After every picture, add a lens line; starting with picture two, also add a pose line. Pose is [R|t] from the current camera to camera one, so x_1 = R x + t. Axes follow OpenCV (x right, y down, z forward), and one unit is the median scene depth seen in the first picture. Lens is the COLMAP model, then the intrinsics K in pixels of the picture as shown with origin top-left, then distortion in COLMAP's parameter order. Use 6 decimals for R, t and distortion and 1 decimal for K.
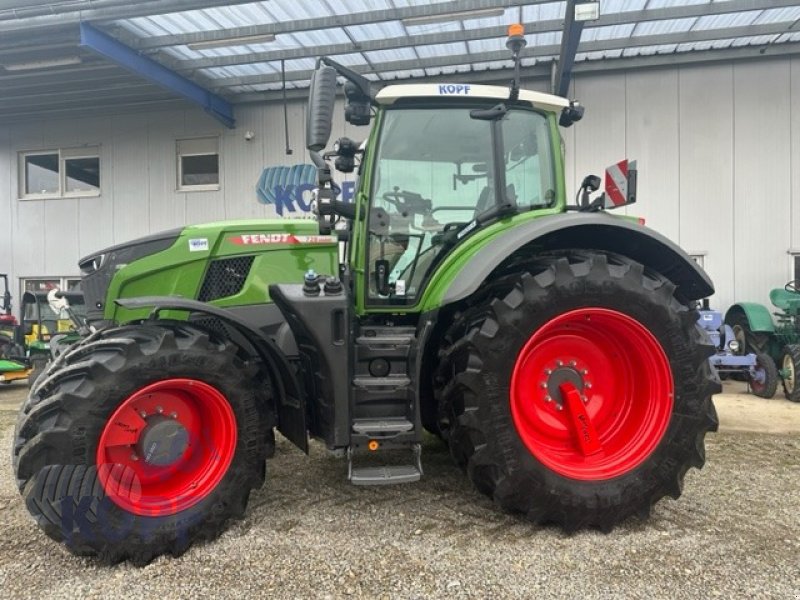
lens RADIAL K [[563.8, 0, 398.6], [0, 563.8, 304.2], [0, 0, 1]] dist [0.032743, -0.032017]
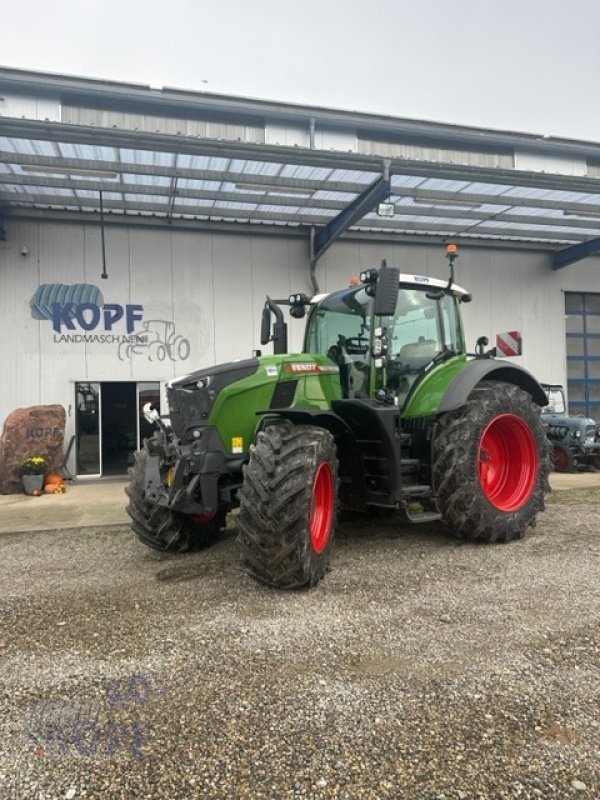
lens RADIAL K [[561.1, 0, 300.0], [0, 561.1, 400.0], [0, 0, 1]] dist [0.032671, -0.033615]
pose [[0.888737, -0.000144, 0.458416, -0.962242], [0.018238, 0.999219, -0.035045, 0.013962], [-0.458054, 0.039506, 0.888046, -0.258081]]
